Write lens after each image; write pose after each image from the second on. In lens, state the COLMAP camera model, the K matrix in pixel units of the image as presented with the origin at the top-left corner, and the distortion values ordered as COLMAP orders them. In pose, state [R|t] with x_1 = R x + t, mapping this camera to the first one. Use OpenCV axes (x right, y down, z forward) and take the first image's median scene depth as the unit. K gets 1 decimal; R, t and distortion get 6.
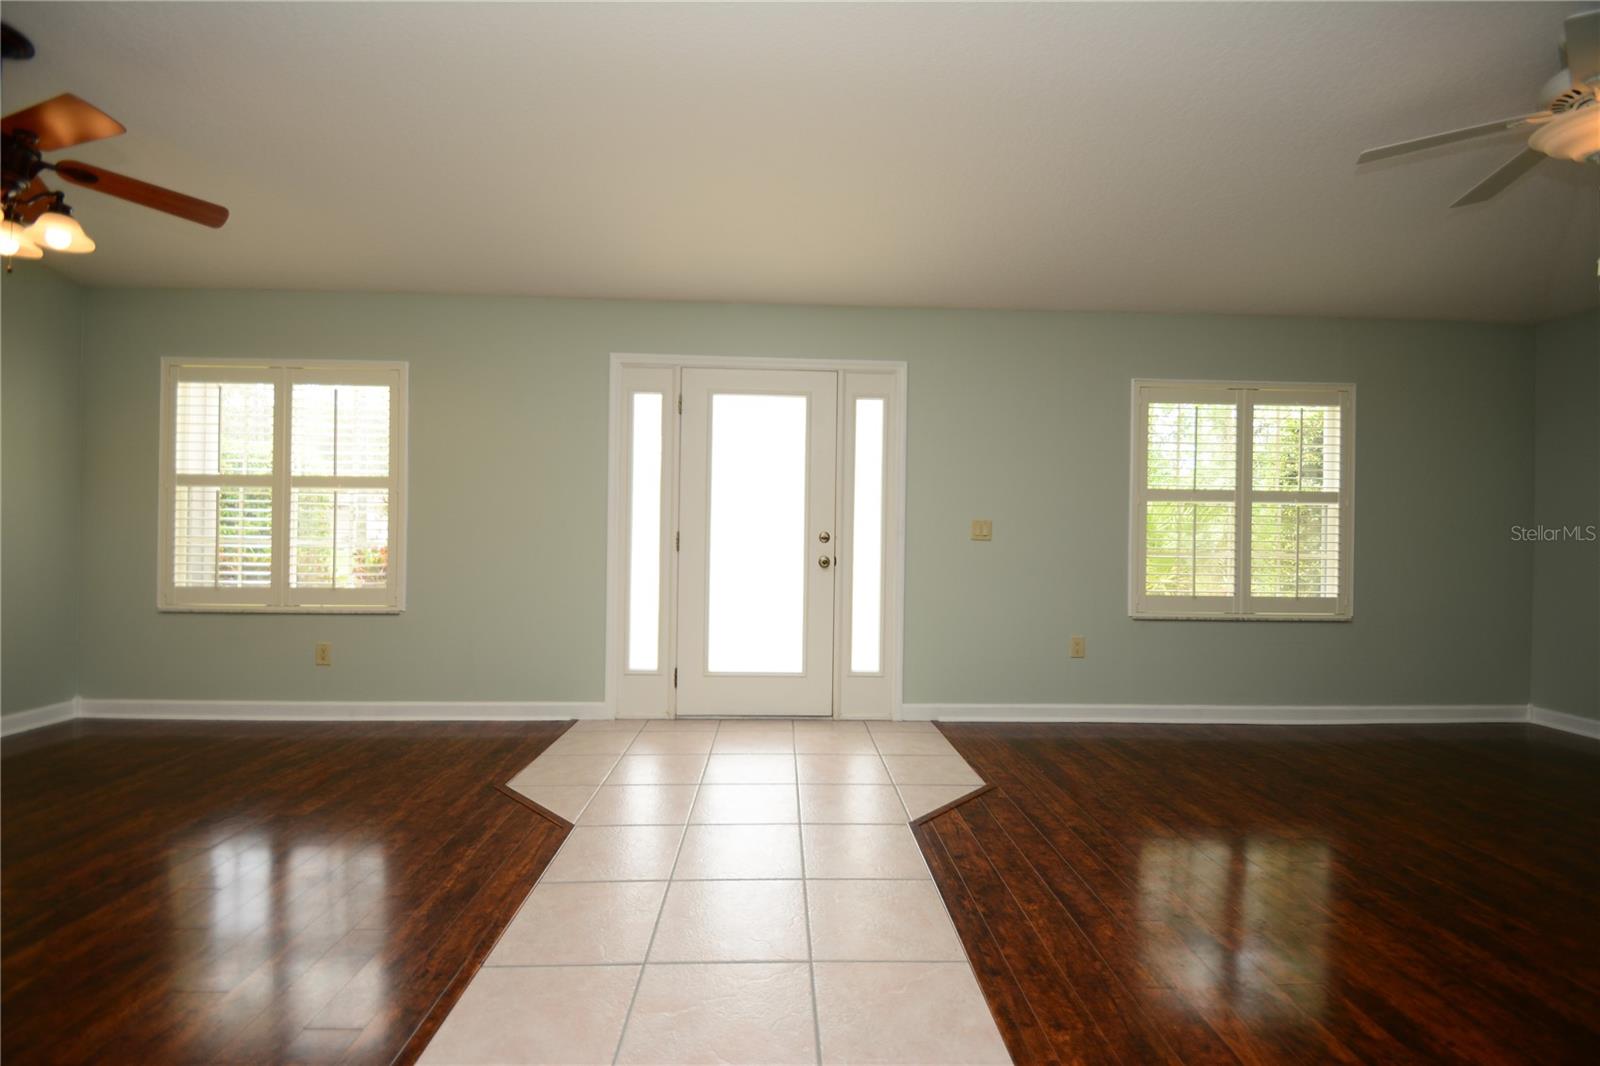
lens RADIAL K [[701.7, 0, 804.2], [0, 701.7, 535.3], [0, 0, 1]] dist [0.025342, -0.022529]
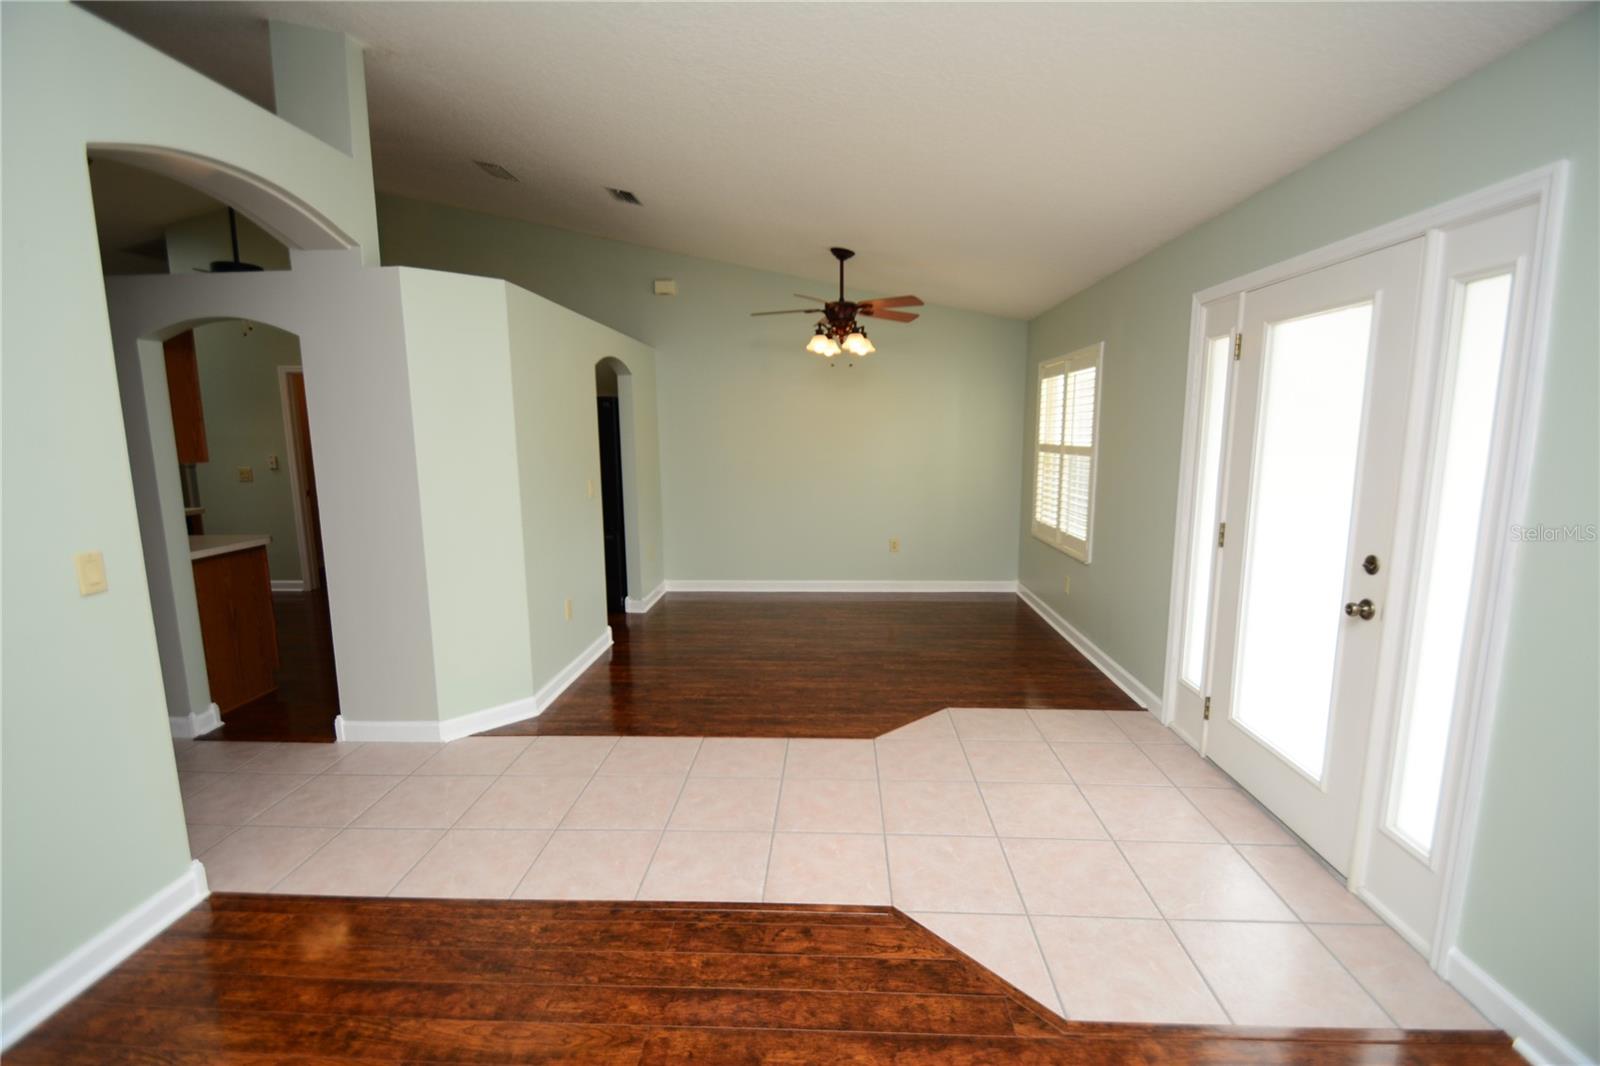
lens RADIAL K [[701.7, 0, 804.2], [0, 701.7, 535.3], [0, 0, 1]] dist [0.025342, -0.022529]
pose [[-0.087036, 0.136028, -0.986874, 0.989565], [0.006479, 0.990690, 0.135983, -0.160502], [0.996184, 0.005441, -0.087107, 1.018515]]
